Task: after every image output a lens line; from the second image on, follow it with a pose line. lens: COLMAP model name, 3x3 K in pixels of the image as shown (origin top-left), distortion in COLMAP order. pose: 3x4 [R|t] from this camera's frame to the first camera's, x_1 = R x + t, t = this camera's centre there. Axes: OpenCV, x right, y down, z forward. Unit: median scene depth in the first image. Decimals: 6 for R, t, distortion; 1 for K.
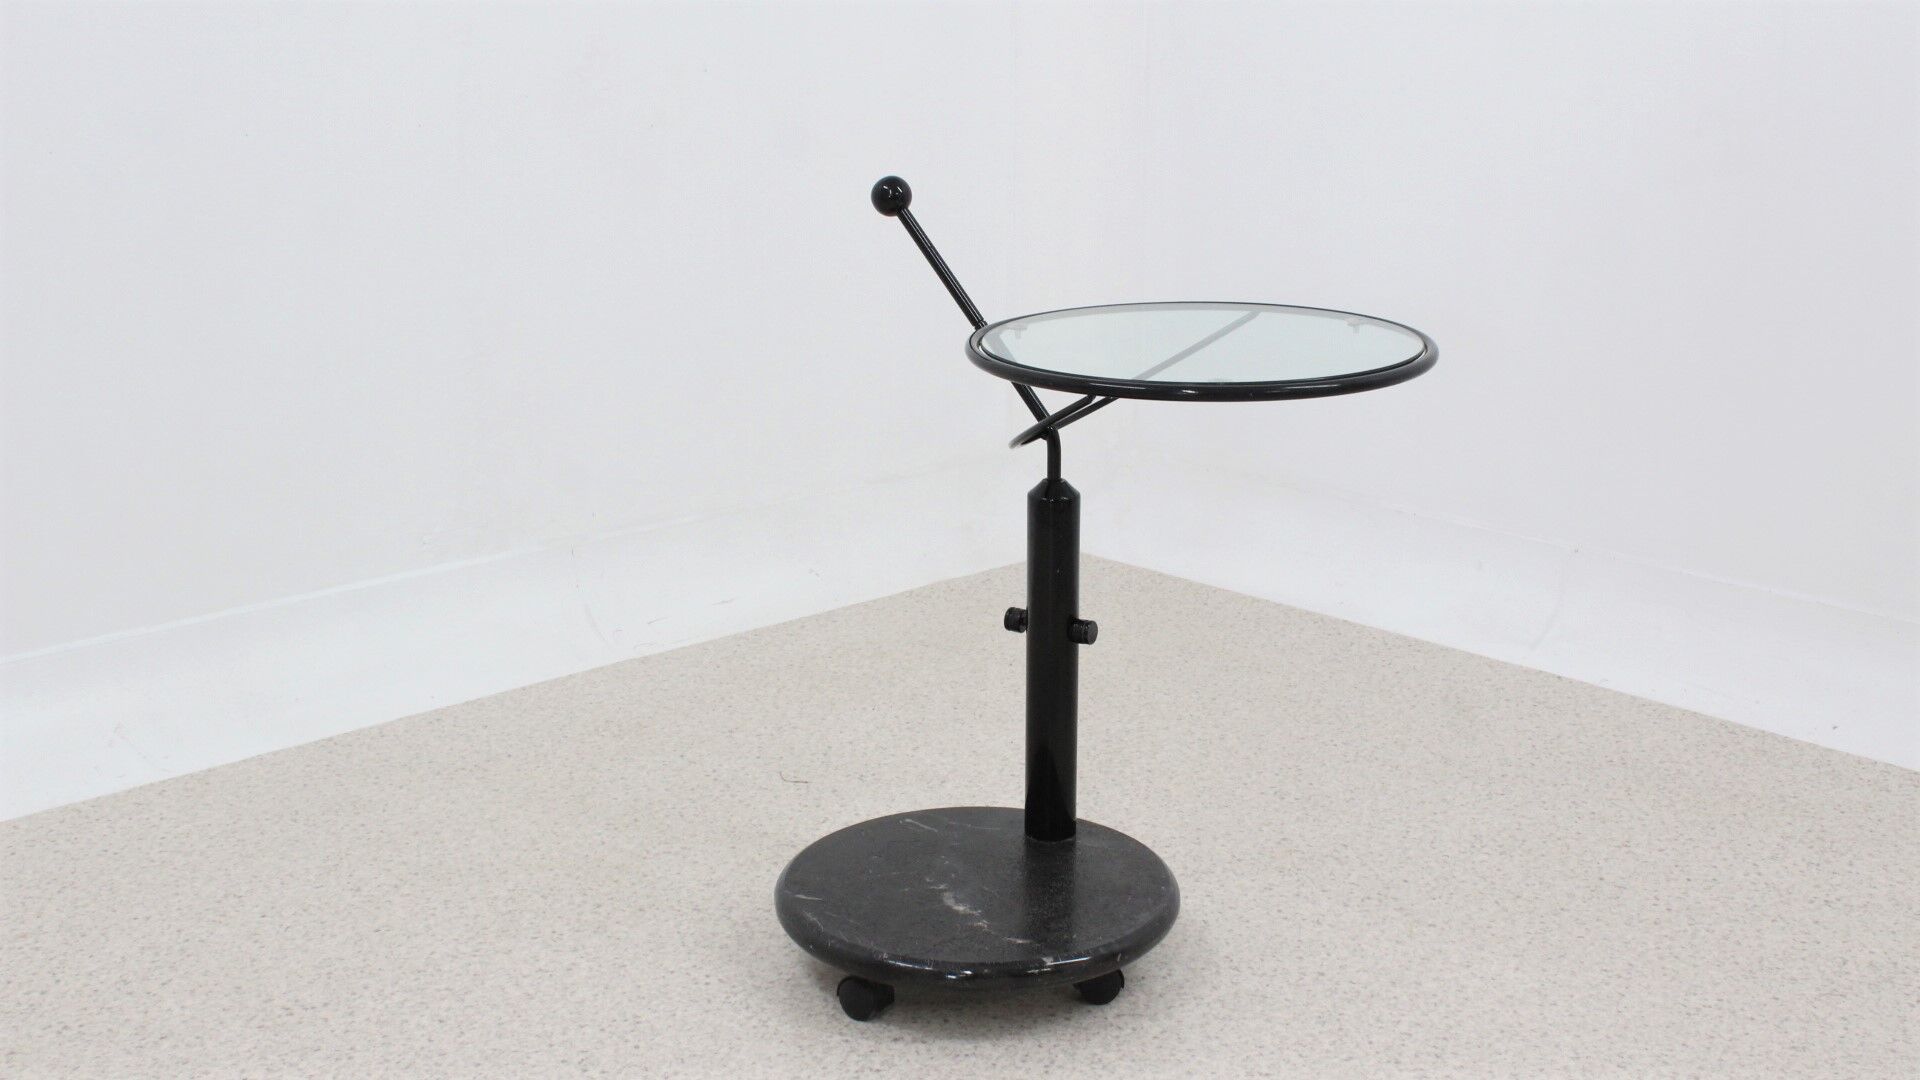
lens RADIAL K [[2431.8, 0, 955.7], [0, 2431.8, 489.3], [0, 0, 1]] dist [-0.081272, 0.000000]
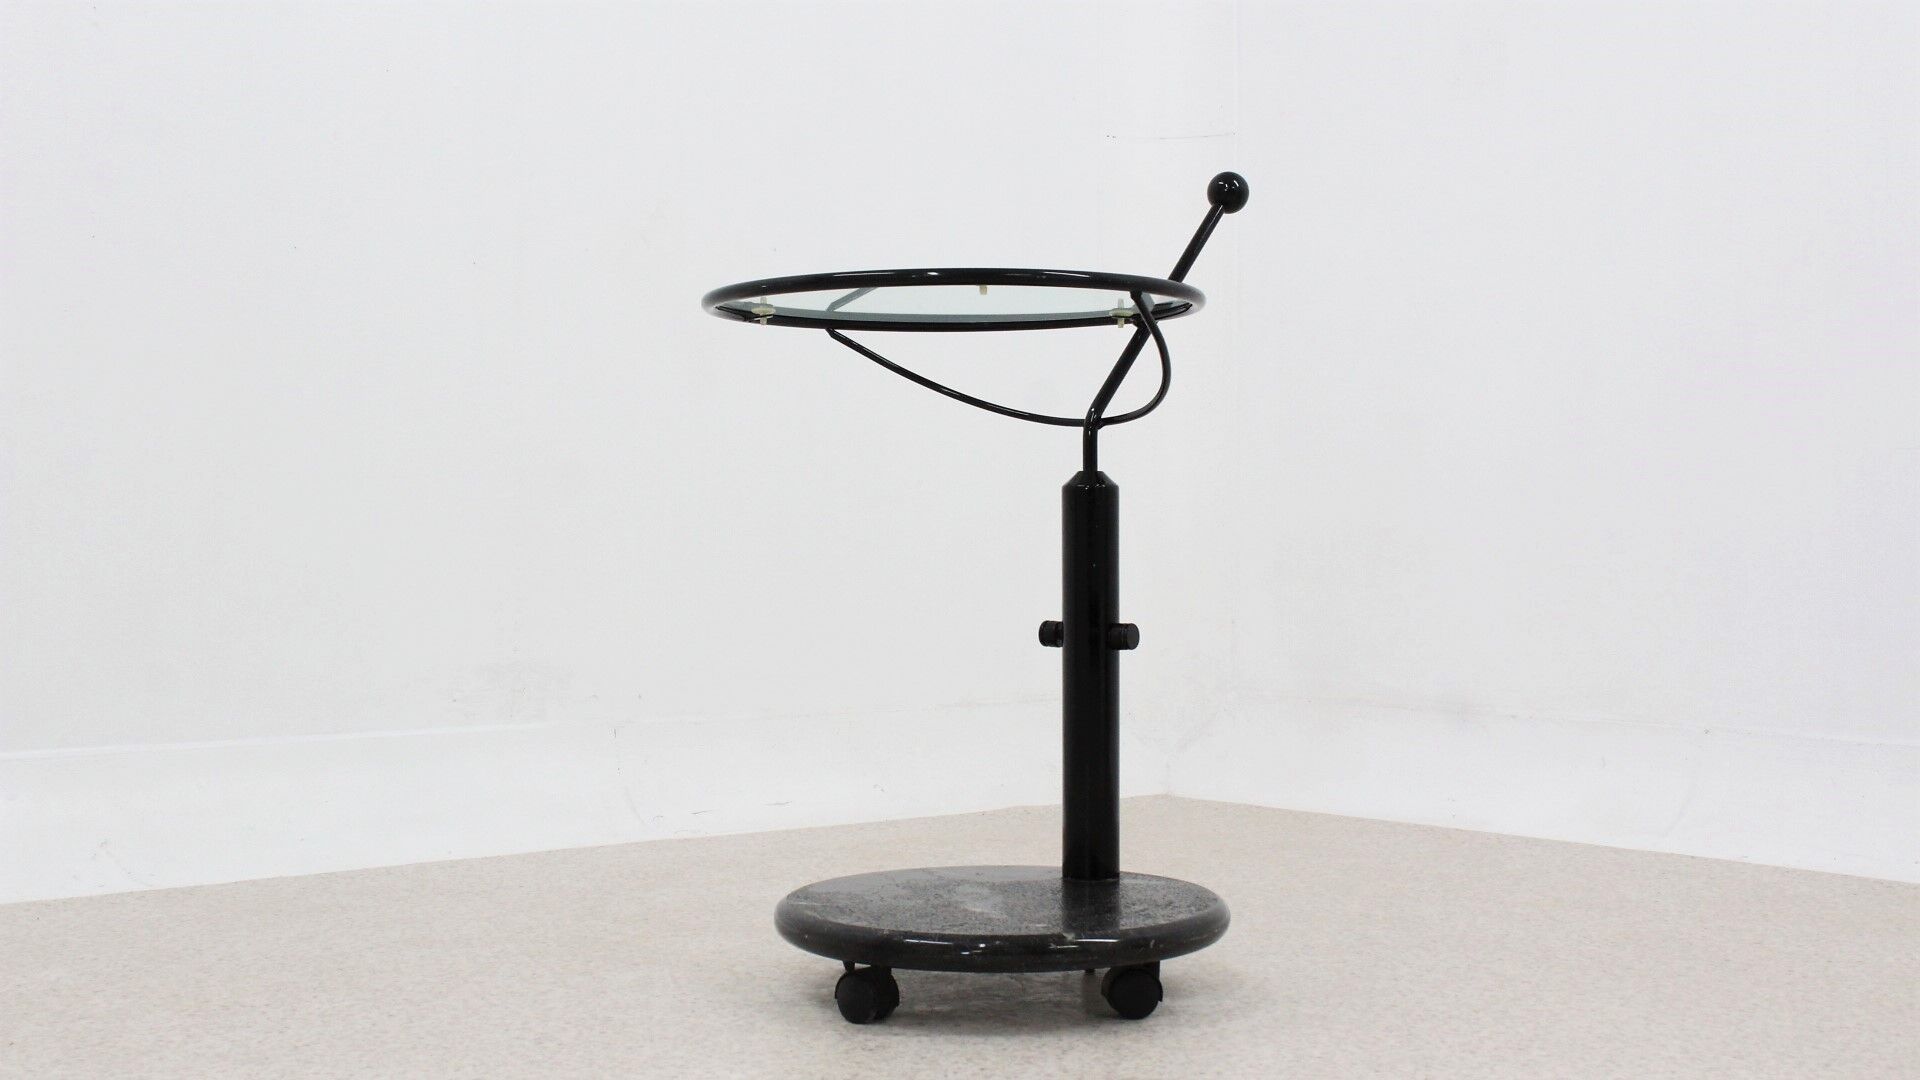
lens RADIAL K [[2528.5, 0, 953.4], [0, 2528.5, 529.5], [0, 0, 1]] dist [-0.063666, 0.000000]
pose [[0.997456, -0.001850, -0.071256, 0.055321], [-0.015548, 0.969944, -0.242831, 0.245485], [0.069564, 0.243321, 0.967448, 0.066349]]
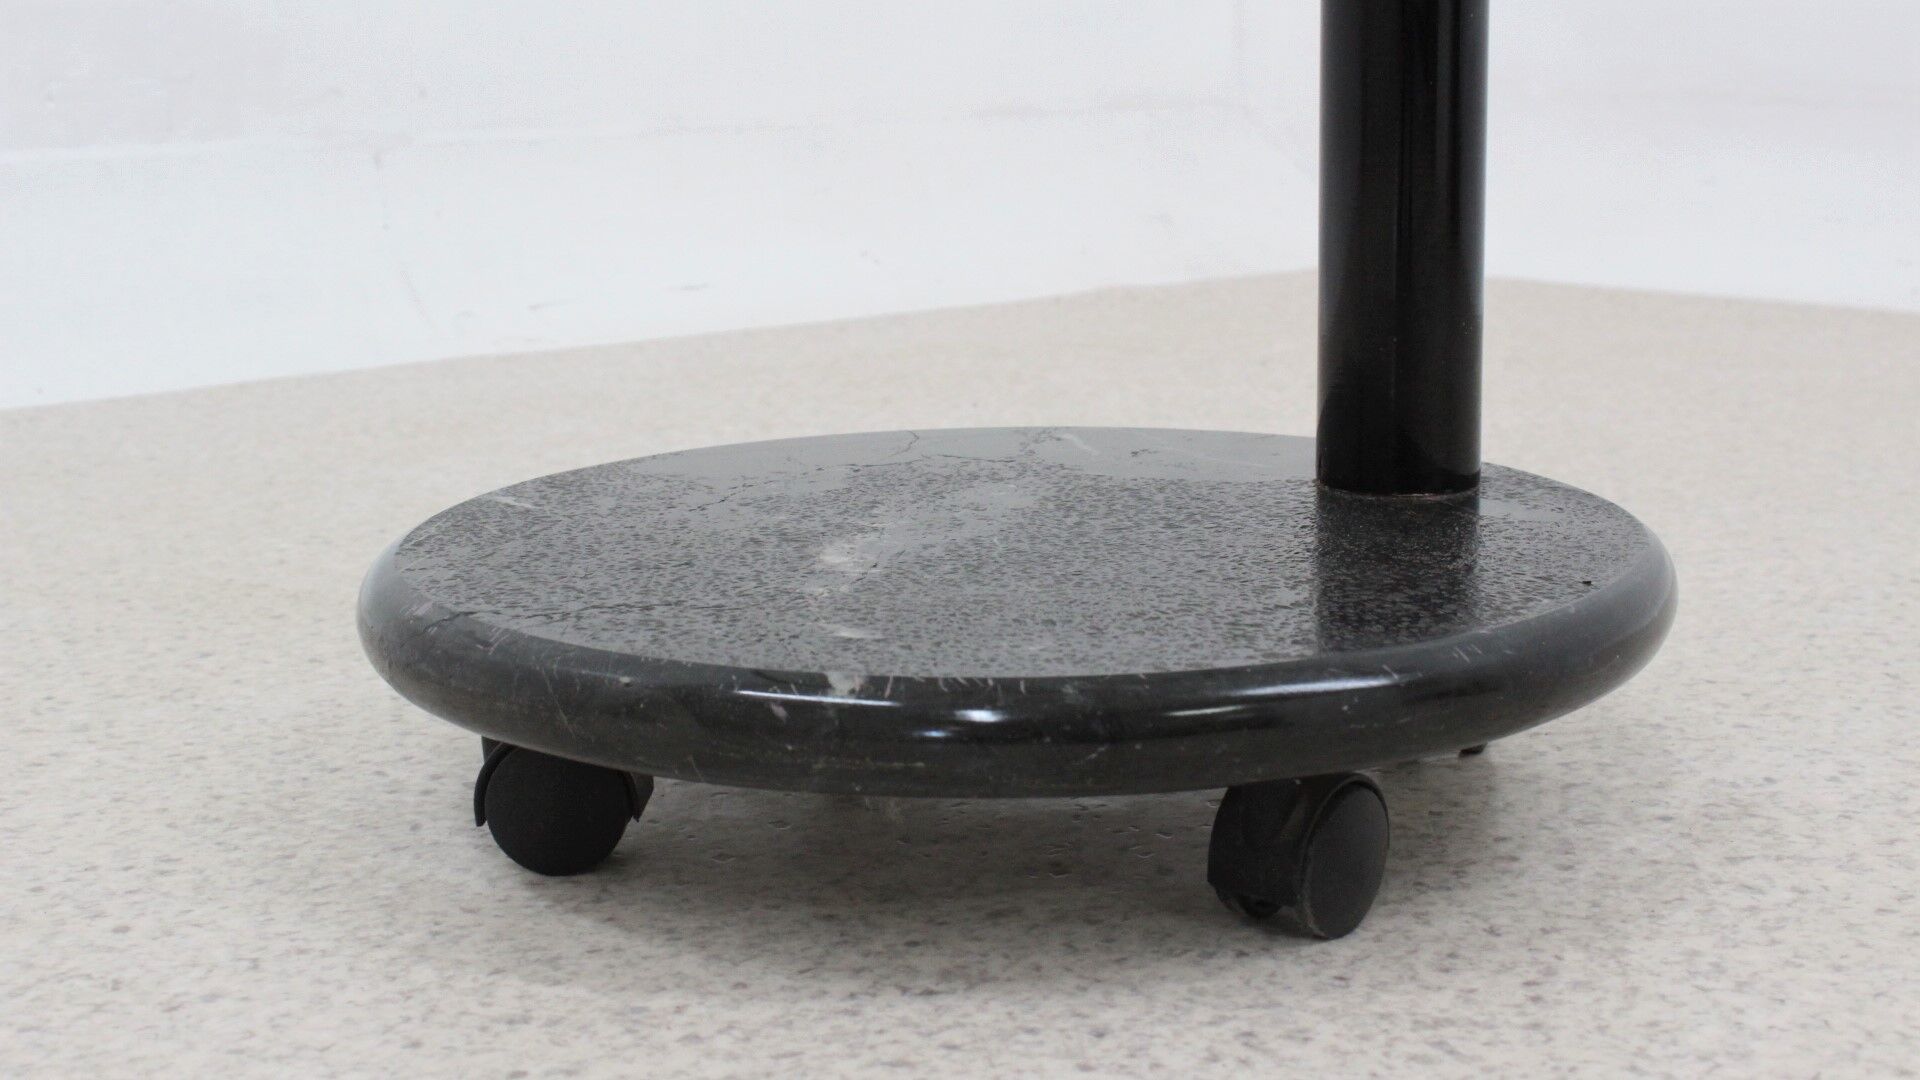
lens RADIAL K [[2744.9, 0, 962.8], [0, 2744.9, 540.4], [0, 0, 1]] dist [-0.026458, 0.000000]
pose [[0.998438, -0.005735, -0.055584, -0.009061], [0.002646, 0.998456, -0.055491, 0.181021], [0.055817, 0.055257, 0.996911, 0.599431]]
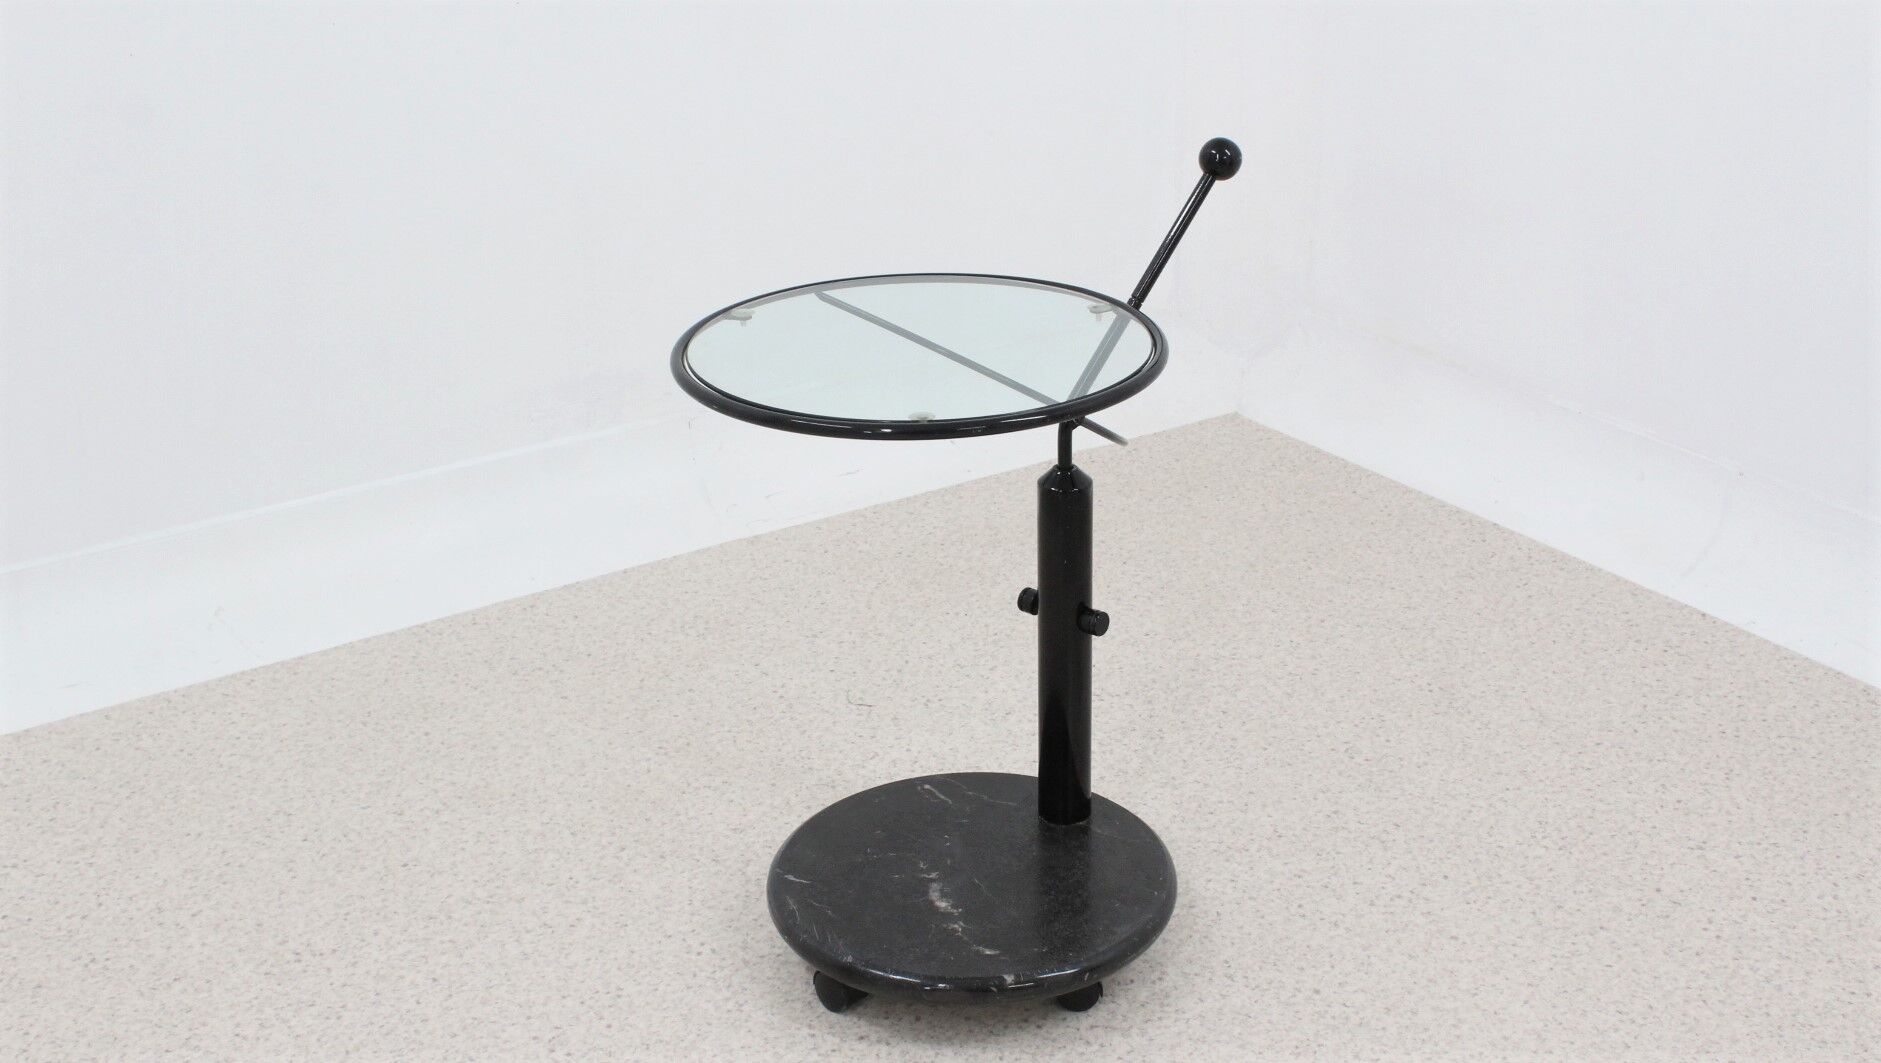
lens RADIAL K [[2488.3, 0, 924.3], [0, 2488.3, 540.7], [0, 0, 1]] dist [-0.073807, 0.000000]
pose [[0.983445, 0.051911, -0.173613, 0.152487], [-0.021661, 0.984896, 0.171789, -0.138039], [0.179909, -0.165185, 0.969715, 0.038232]]
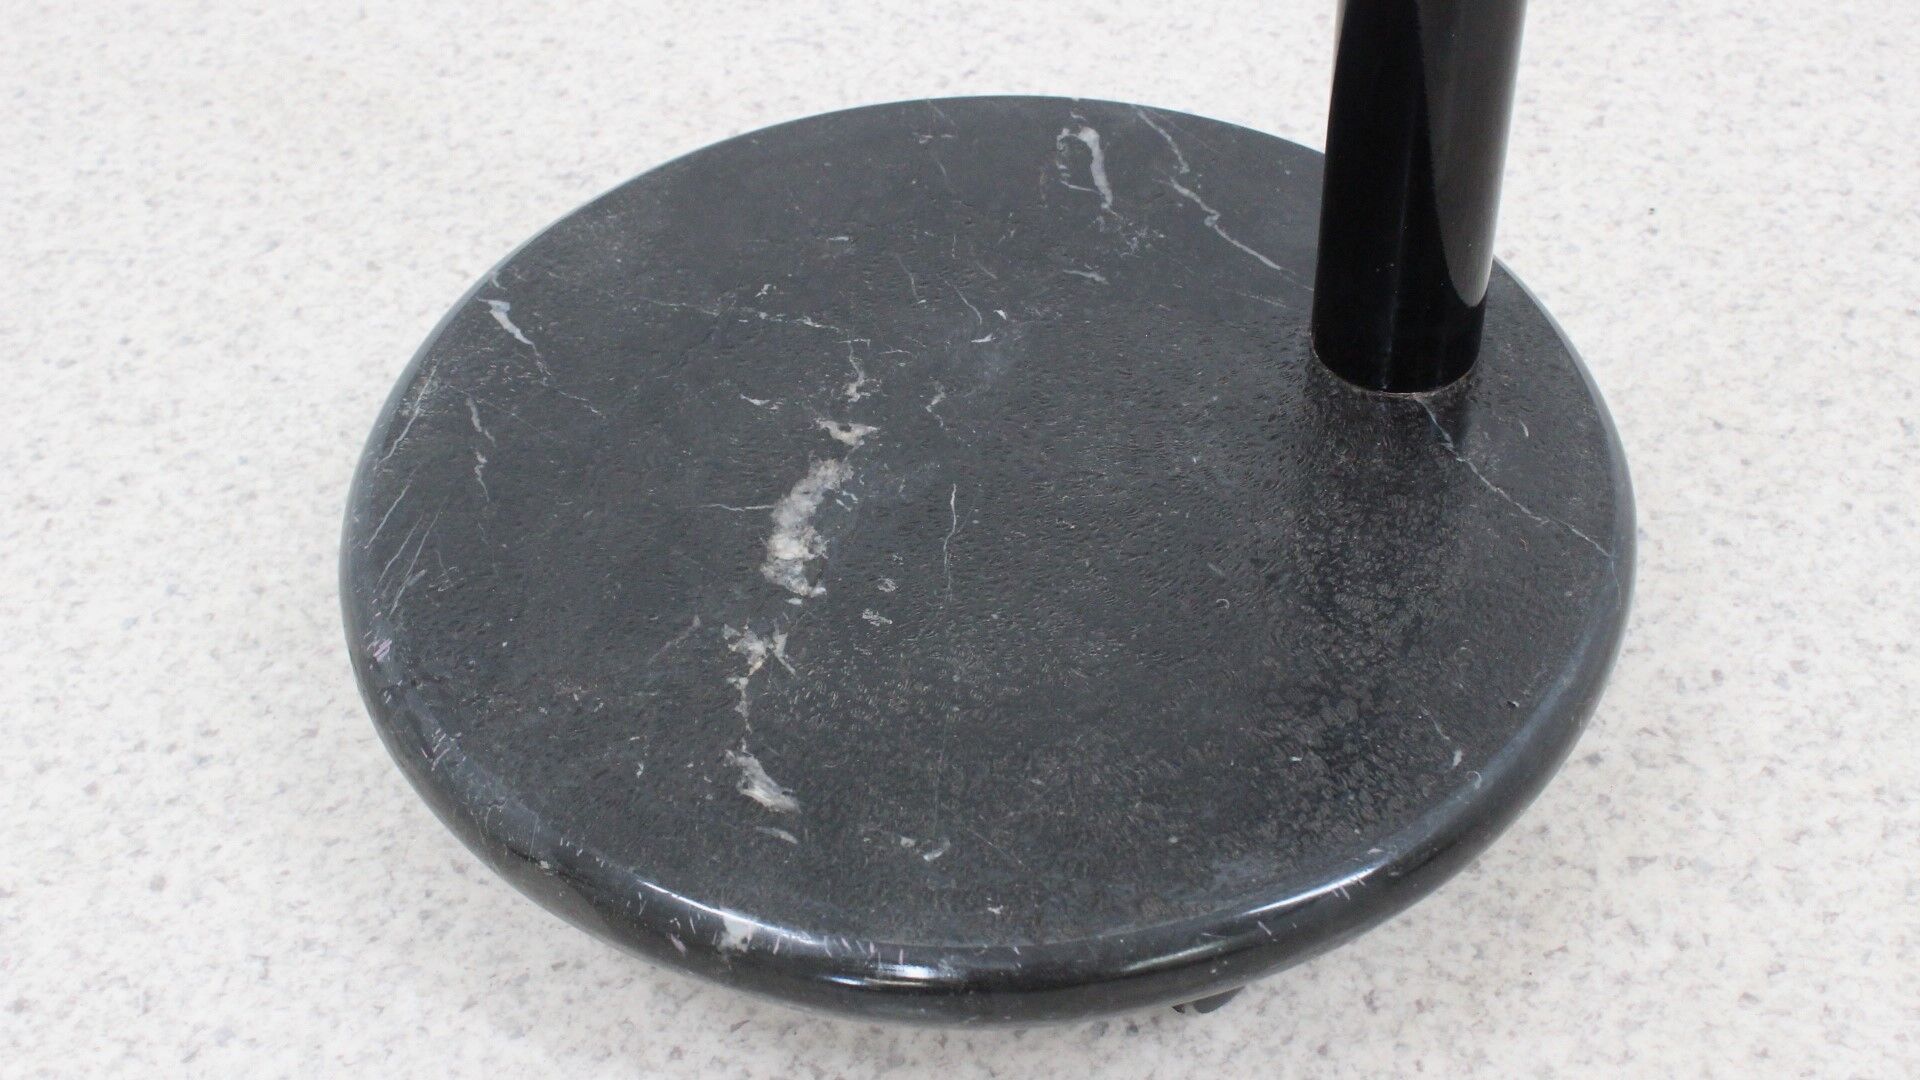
lens RADIAL K [[2403.4, 0, 961.6], [0, 2403.4, 545.2], [0, 0, 1]] dist [-0.047697, 0.000000]
pose [[0.986426, 0.085209, -0.140366, 0.018853], [-0.000809, 0.857337, 0.514756, 0.017086], [0.164202, -0.507655, 0.845768, 0.682168]]
